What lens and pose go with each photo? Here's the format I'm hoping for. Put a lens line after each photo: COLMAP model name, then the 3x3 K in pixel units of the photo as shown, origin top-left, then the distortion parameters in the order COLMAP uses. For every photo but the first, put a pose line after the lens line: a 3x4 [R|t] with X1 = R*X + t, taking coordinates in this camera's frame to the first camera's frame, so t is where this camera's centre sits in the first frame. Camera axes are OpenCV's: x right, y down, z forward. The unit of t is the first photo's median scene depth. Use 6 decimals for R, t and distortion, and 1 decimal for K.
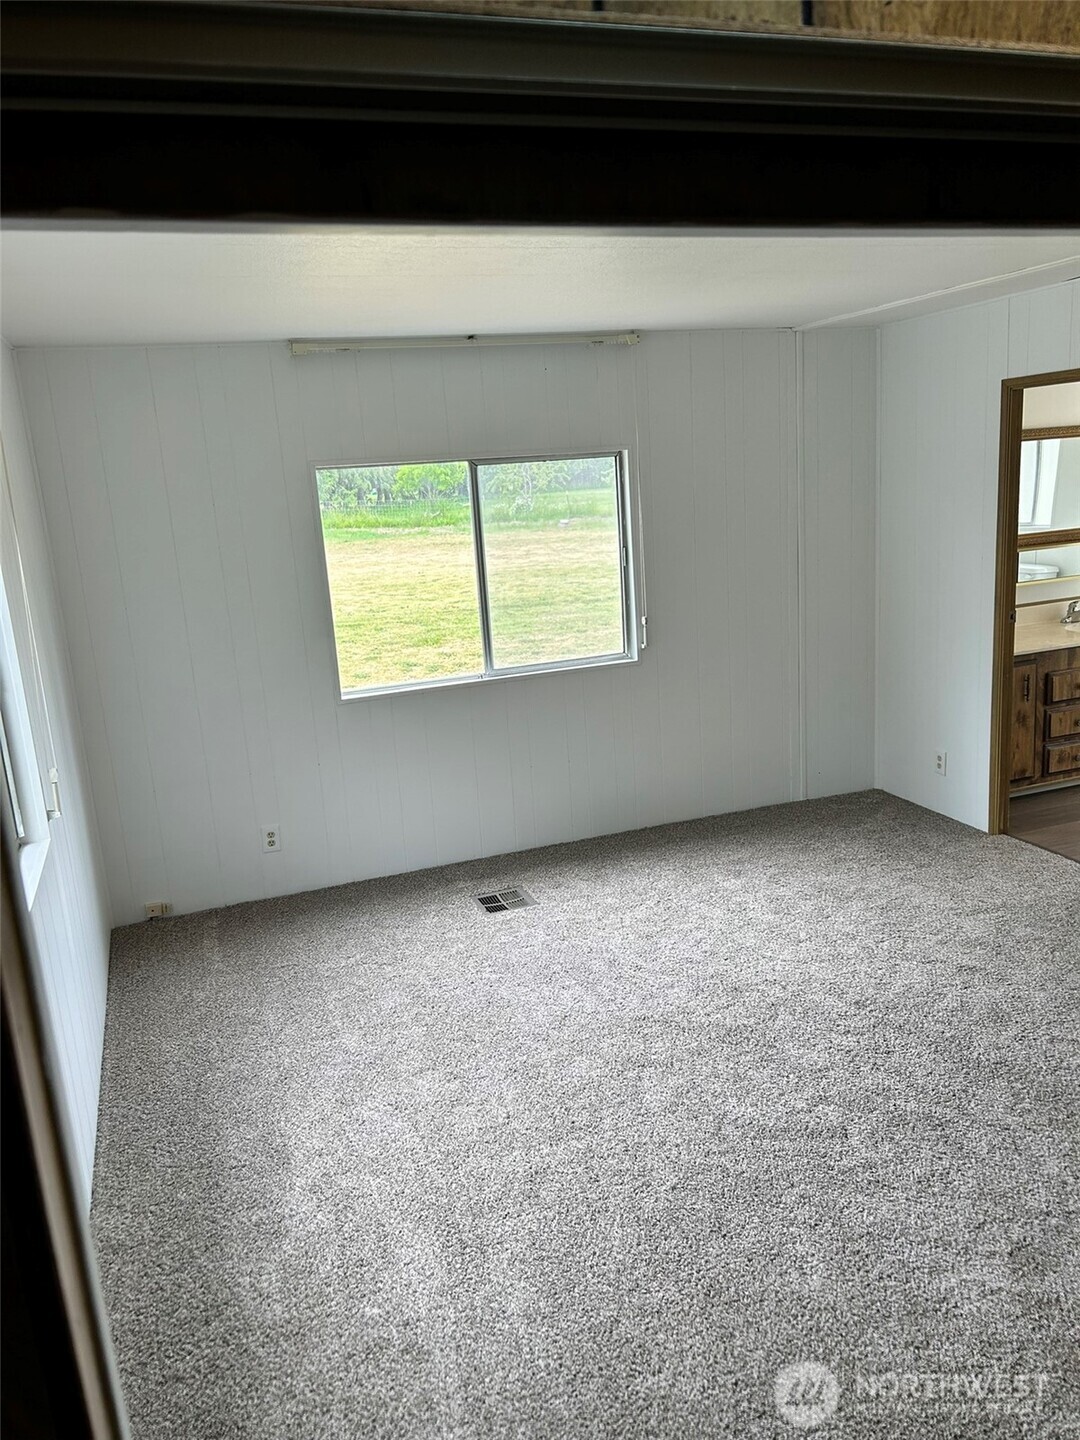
lens RADIAL K [[1082.0, 0, 540.5], [0, 1082.0, 719.4], [0, 0, 1]] dist [0.039220, -0.033450]
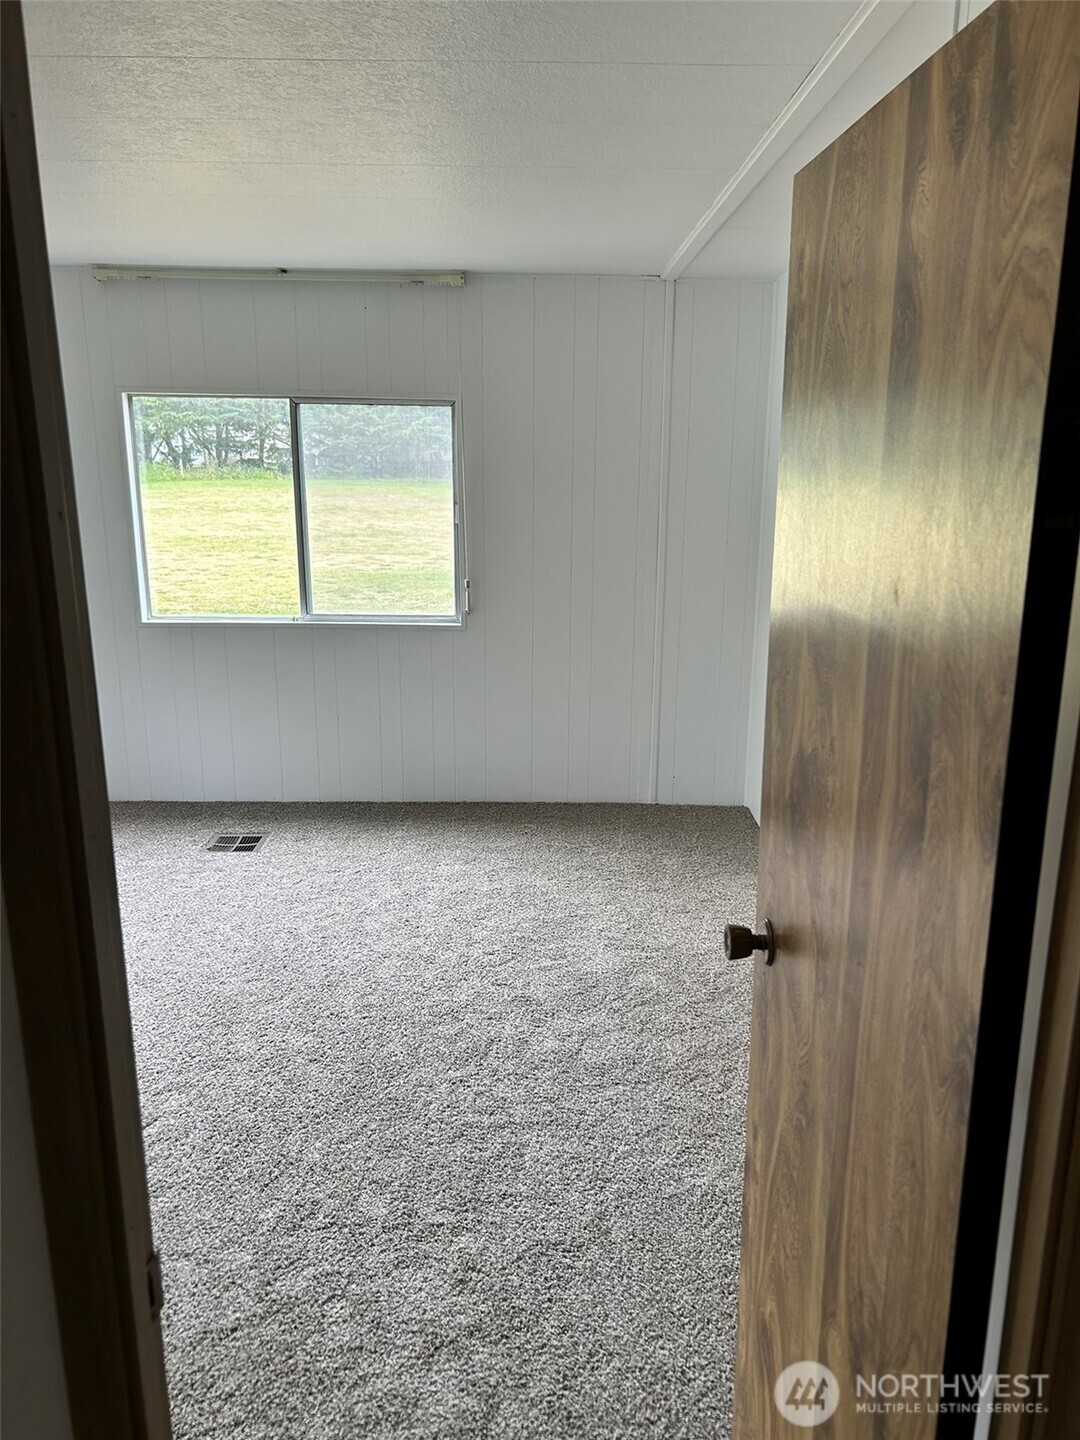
lens RADIAL K [[1082.0, 0, 542.6], [0, 1082.0, 717.6], [0, 0, 1]] dist [0.039220, -0.033450]
pose [[0.946142, 0.150719, -0.286529, 0.469142], [-0.142465, 0.988558, 0.049565, -0.033716], [0.290721, -0.006075, 0.956789, 0.119488]]
